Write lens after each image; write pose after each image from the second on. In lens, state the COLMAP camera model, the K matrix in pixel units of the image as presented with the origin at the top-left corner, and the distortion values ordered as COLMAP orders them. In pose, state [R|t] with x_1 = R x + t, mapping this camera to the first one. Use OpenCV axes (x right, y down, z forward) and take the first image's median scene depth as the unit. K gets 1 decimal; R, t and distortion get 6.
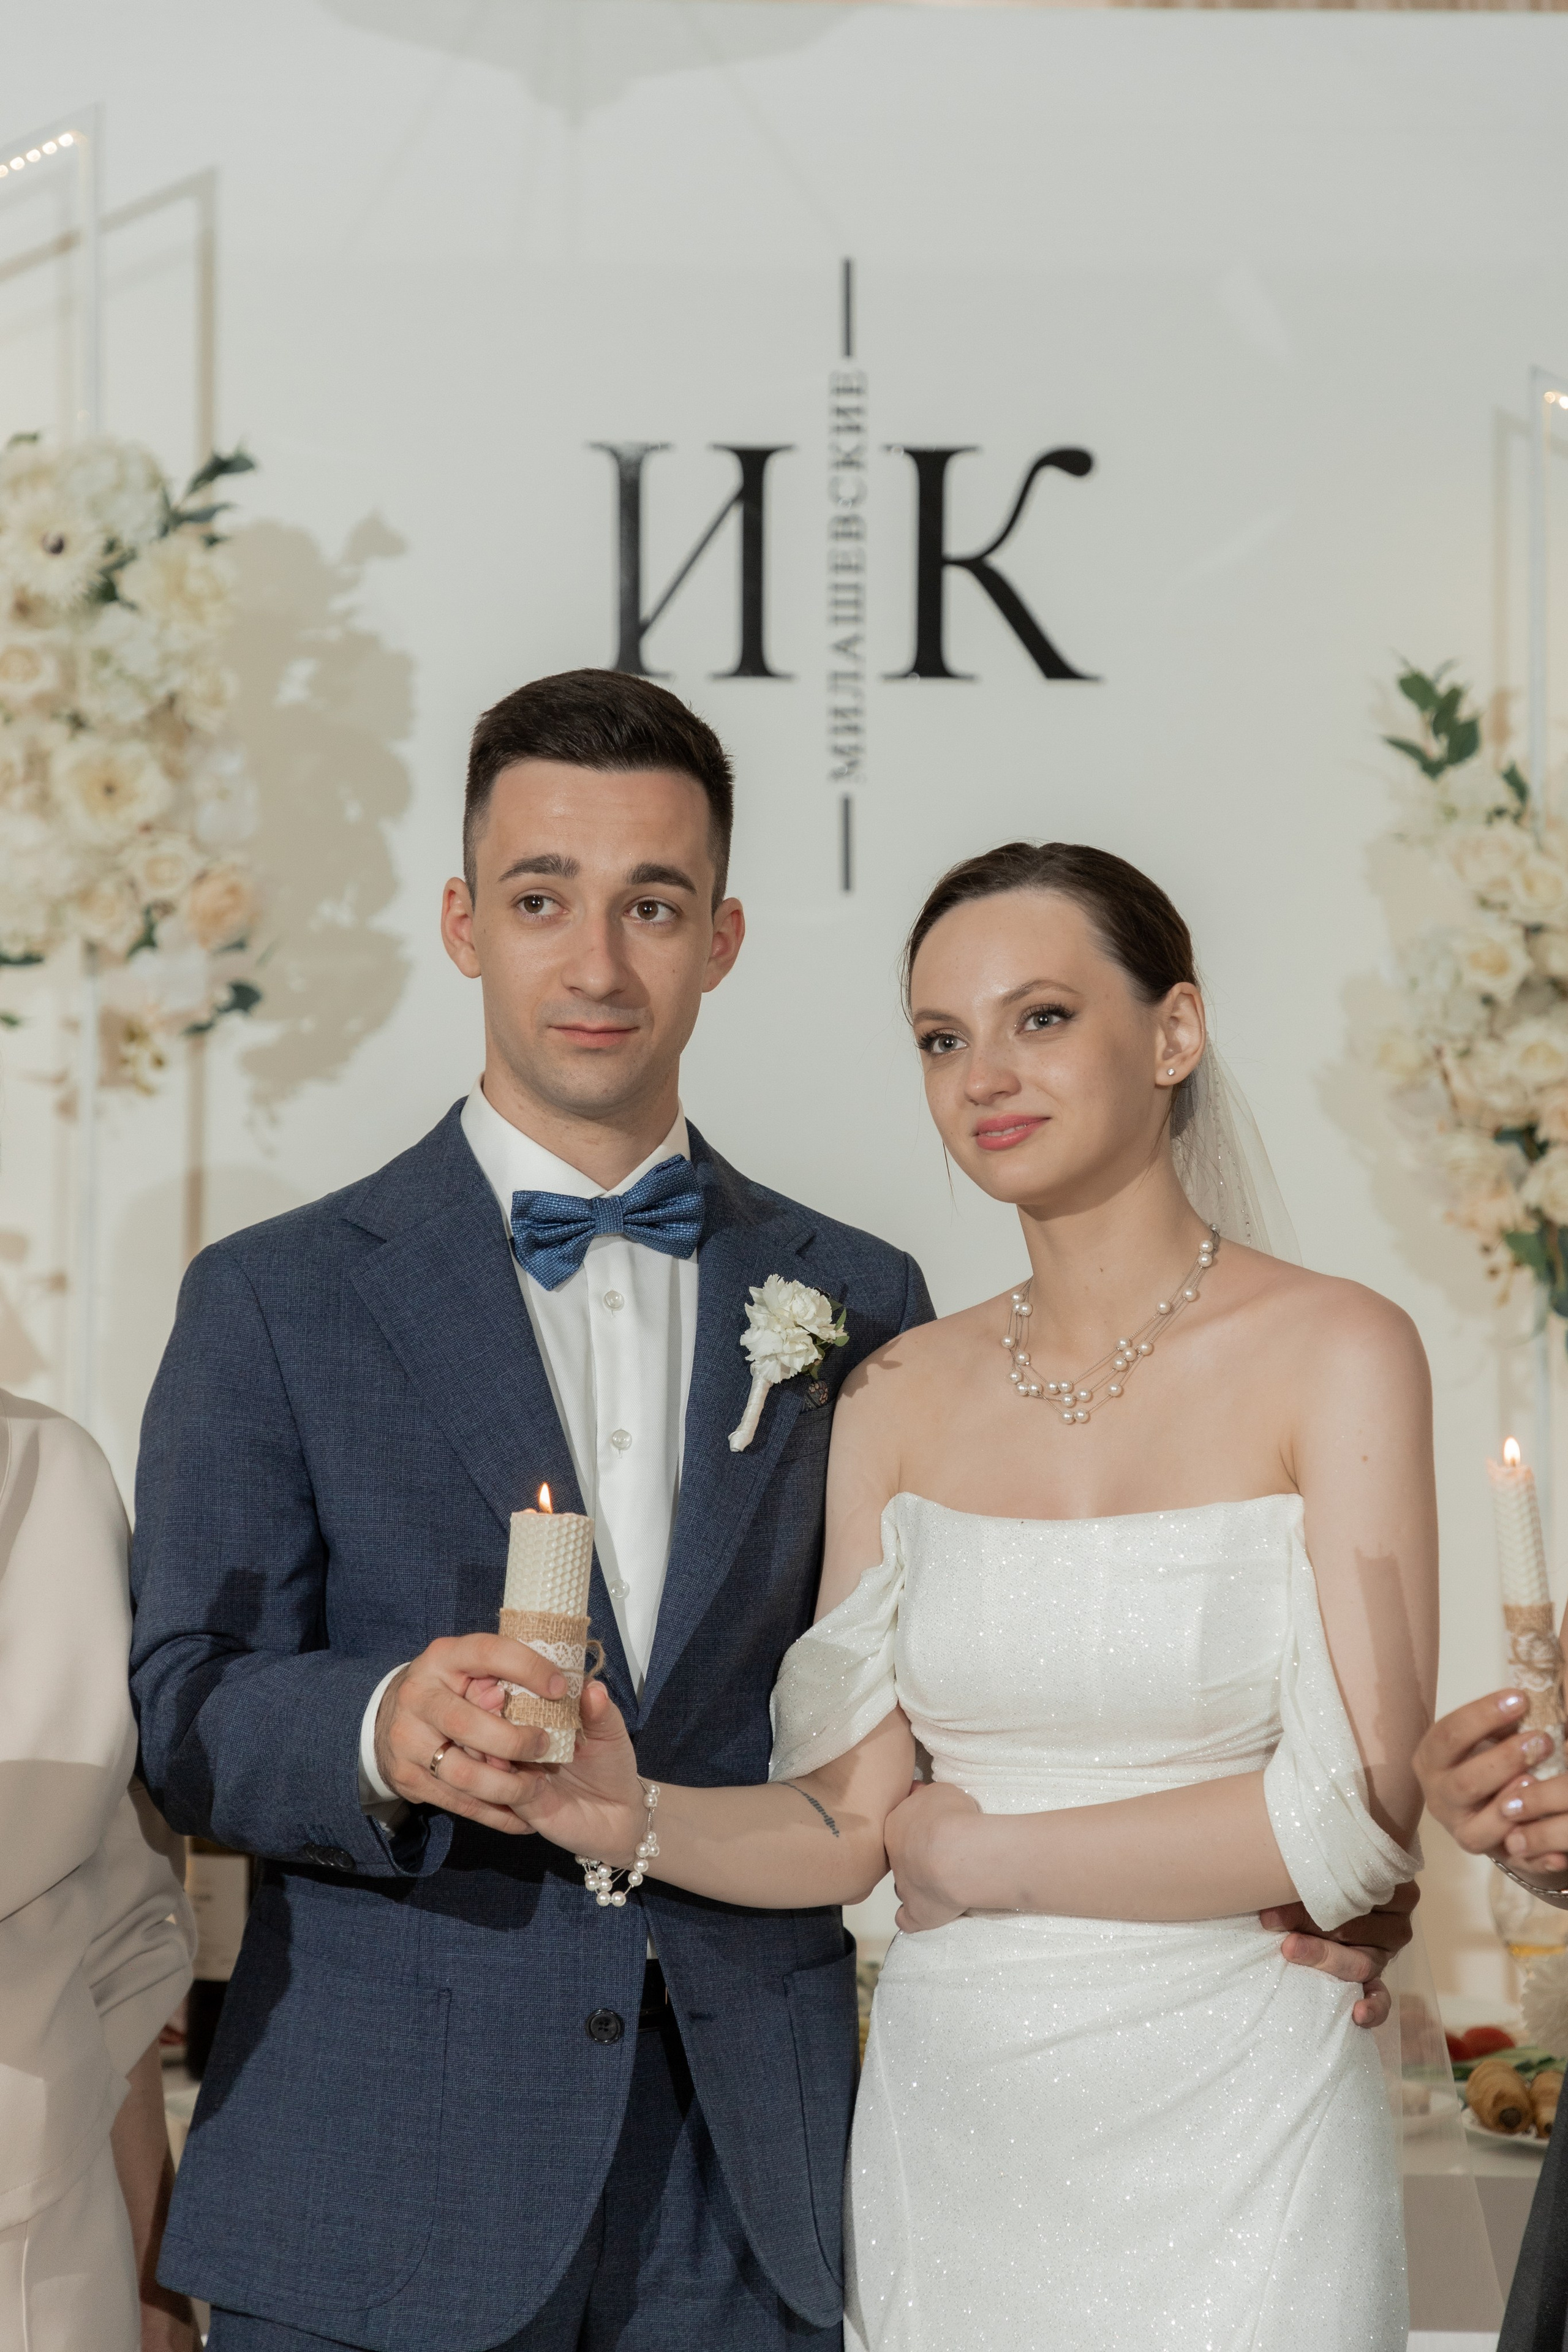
lens RADIAL K [[6416.4, 0, 794.8], [0, 6416.4, 1180.0], [0, 0, 1]] dist [0.673036, -1.379662]
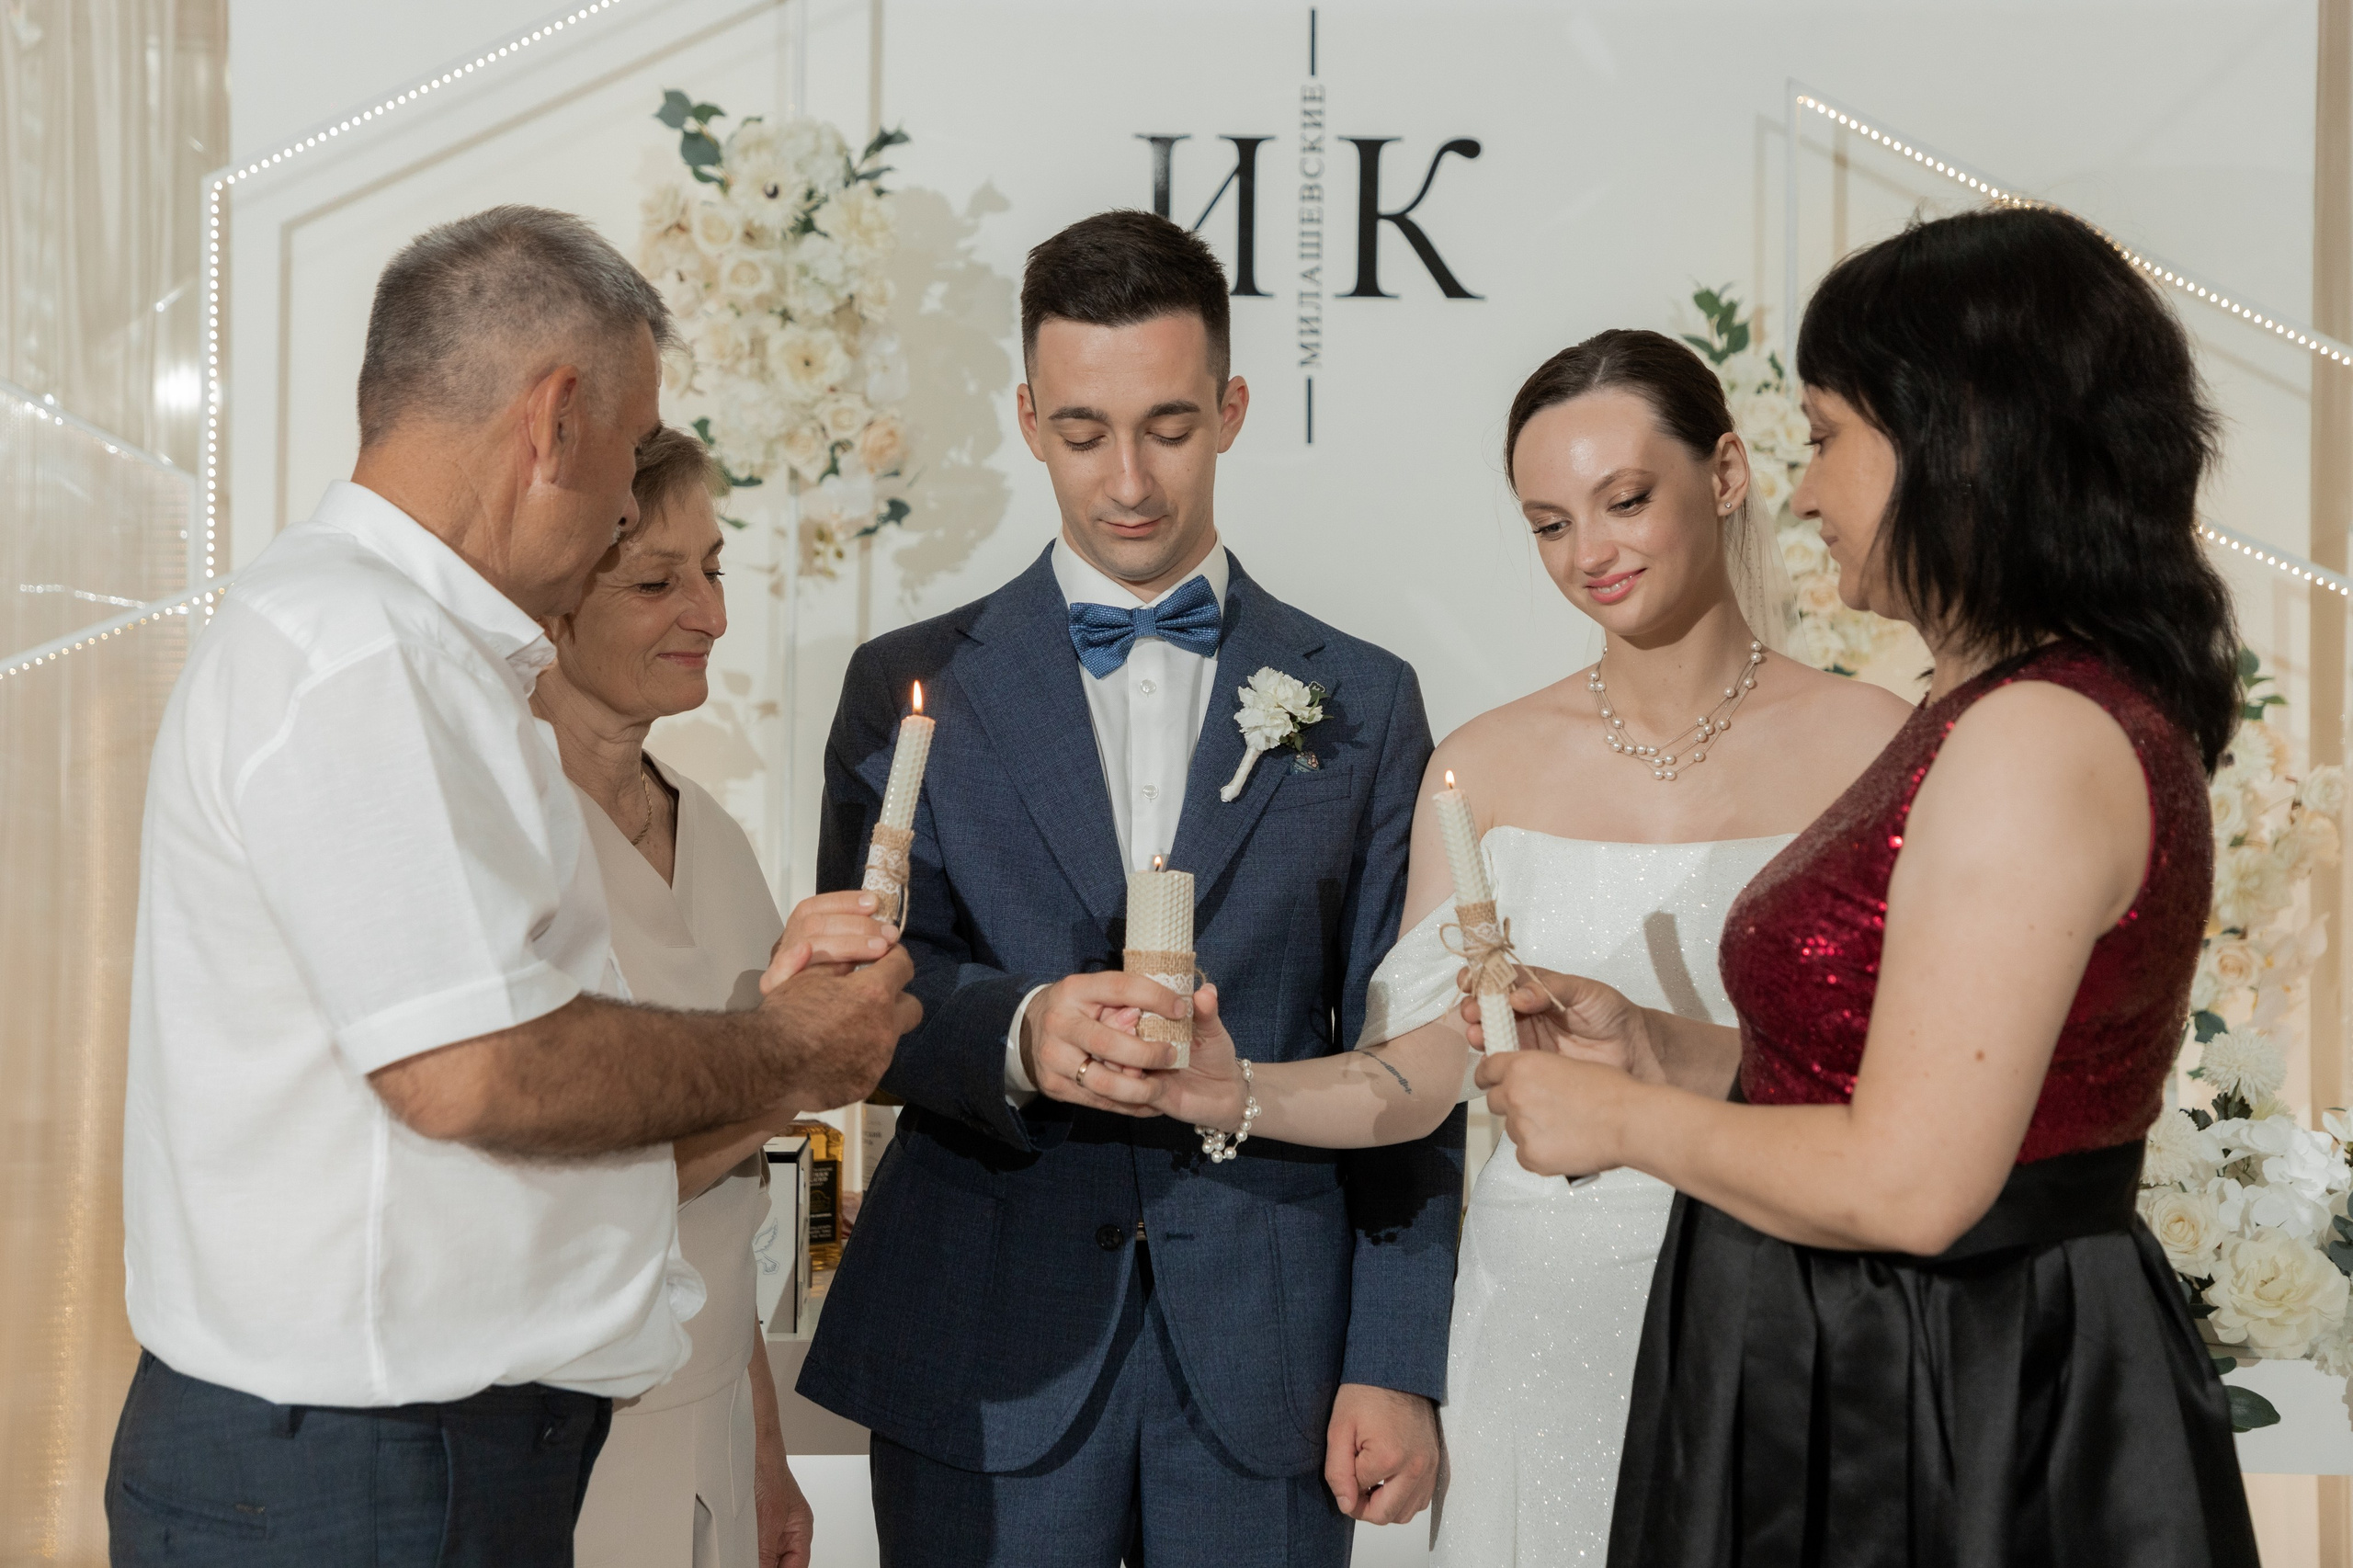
lens RADIAL K [[3740.7, 0, 1116.2], [0, 3740.7, 788.5], [0, 0, 1]] dist [0.281600, -0.052188]
pose [[0.999748, 0.007091, -0.021289, -0.017803], [-0.006642, 0.999756, 0.021089, 0.016527], [0.021434, -0.020942, 0.999551, 0.155368]]
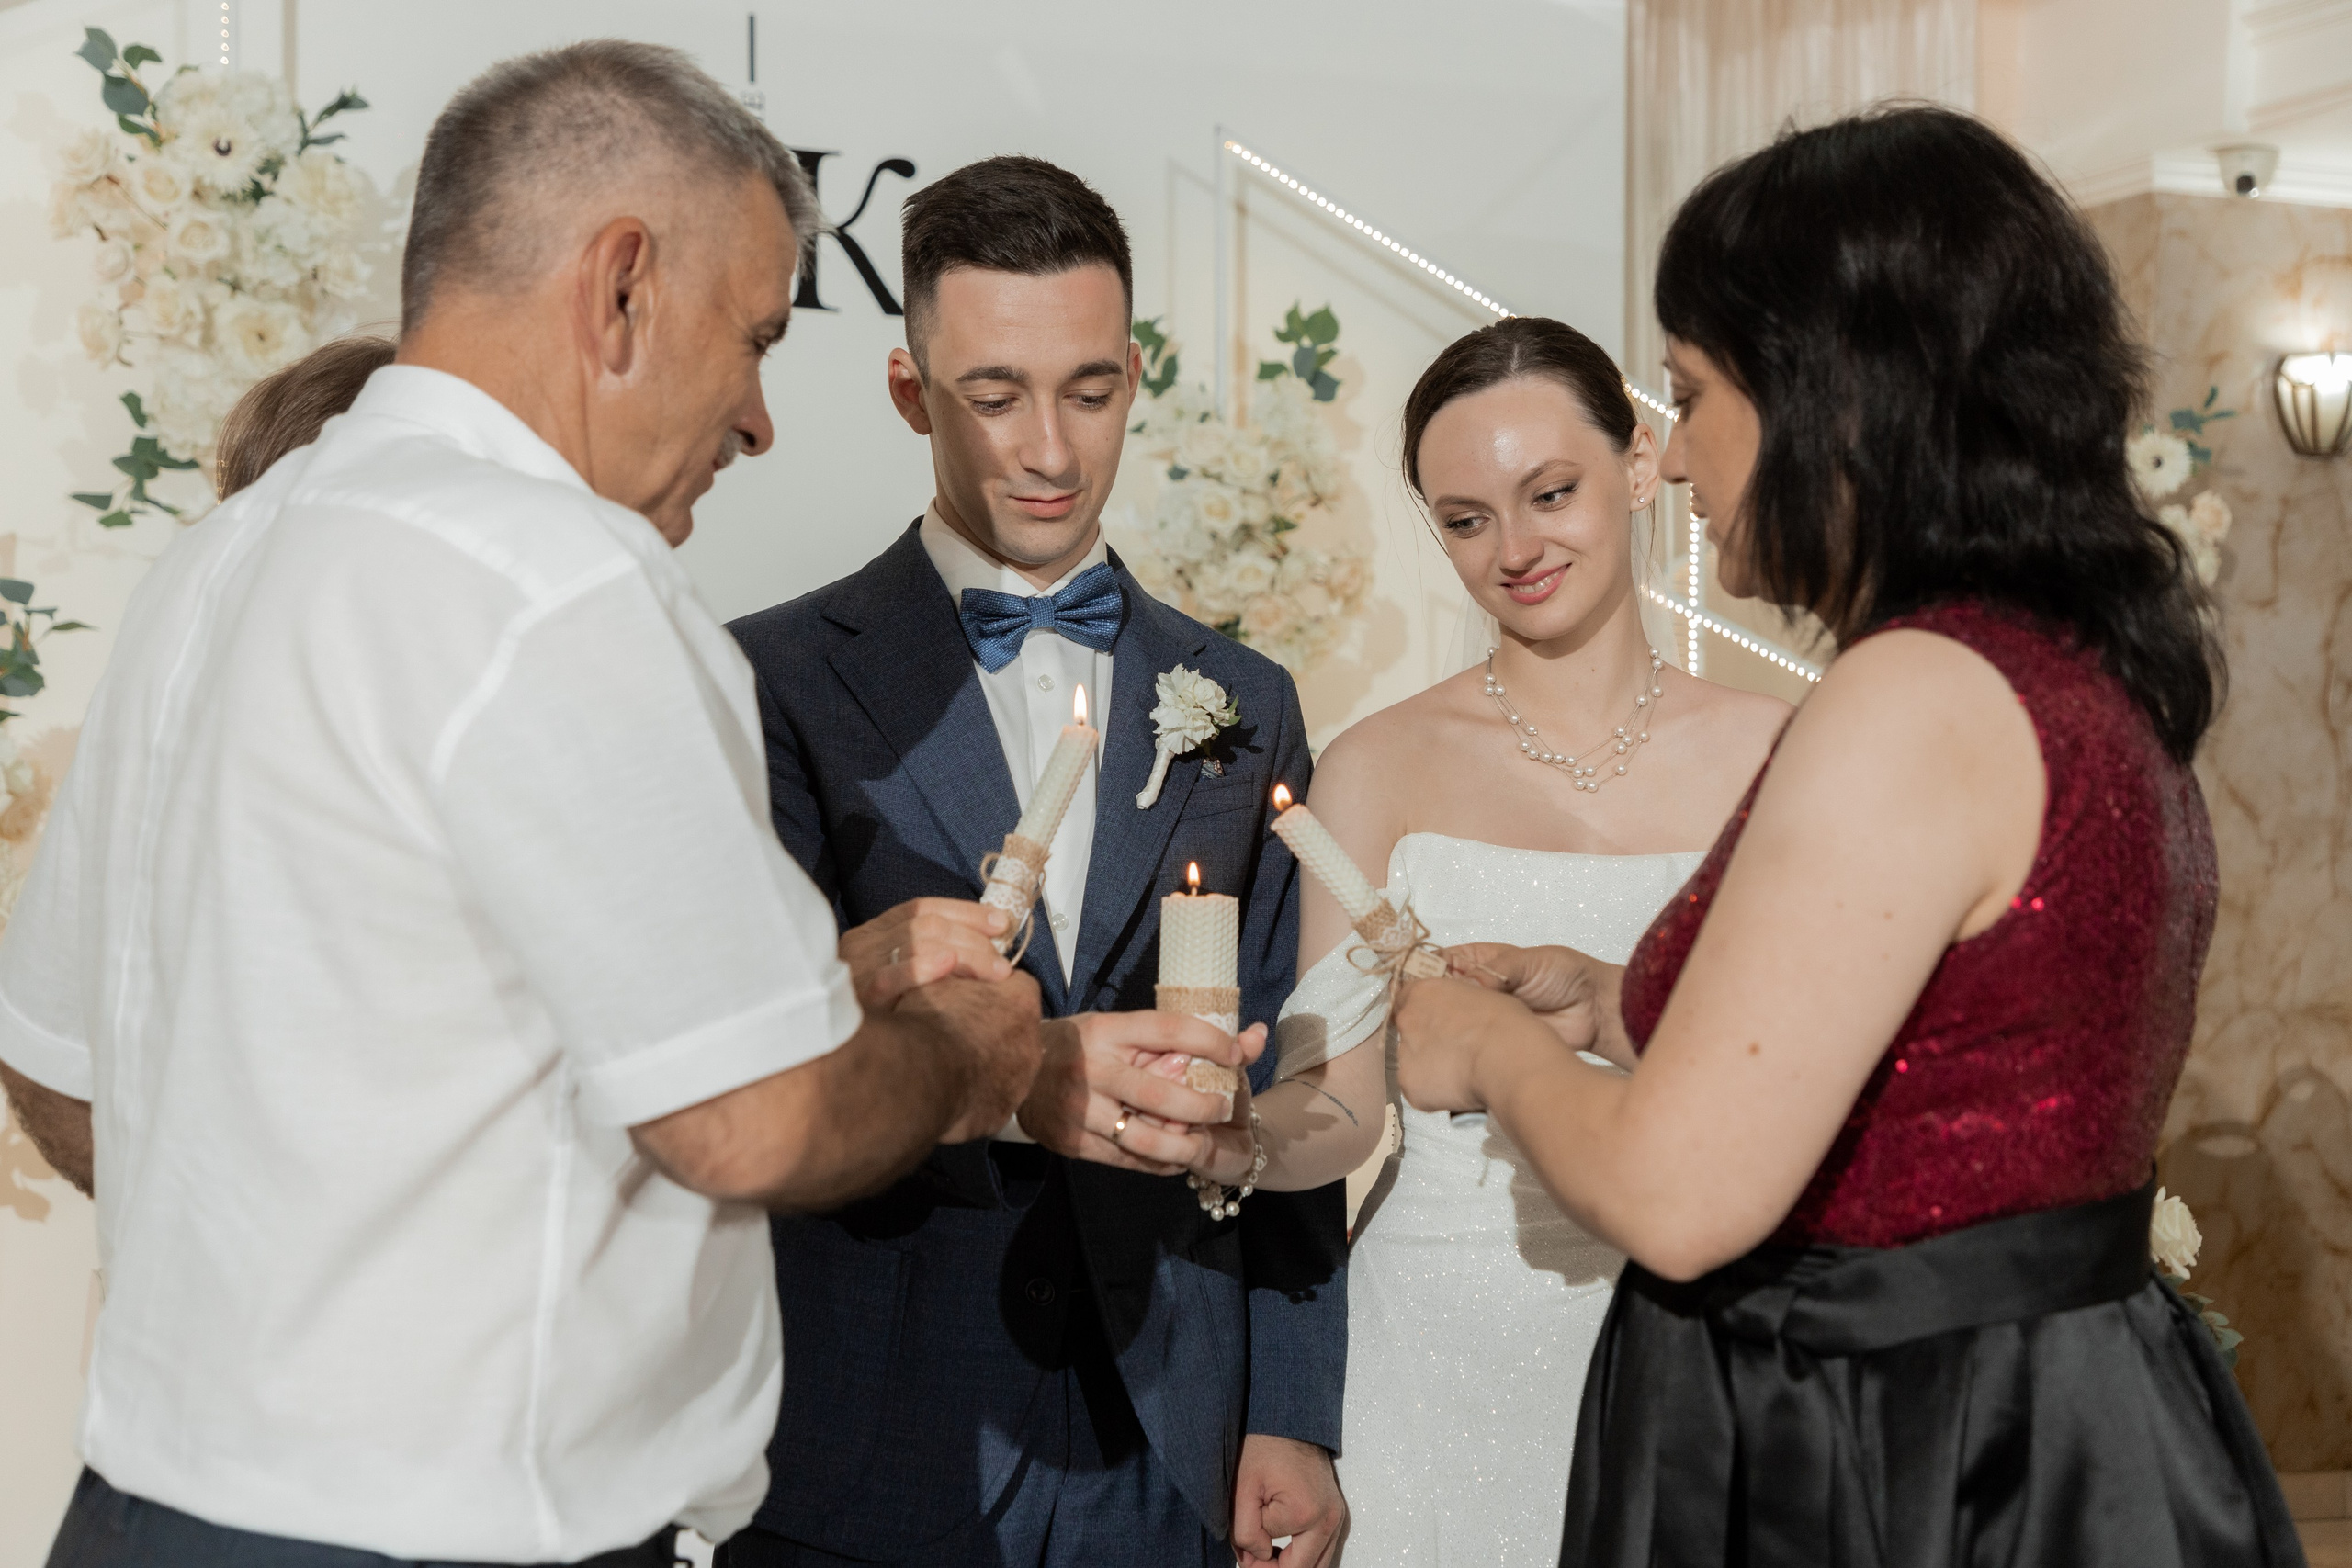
lens RADIAL K [[3250.6, 0, 1190.5], [0, 3250.6, 784.0], [0, 0, 1]] dist [0.223612, -0.048010]
pose [[0.950693, 0.008454, 0.310017, -0.132816], [-0.012792, 0.999847, 0.011962, 0.020714], [-0.309868, -0.015337, 0.950656, 0.284470]]
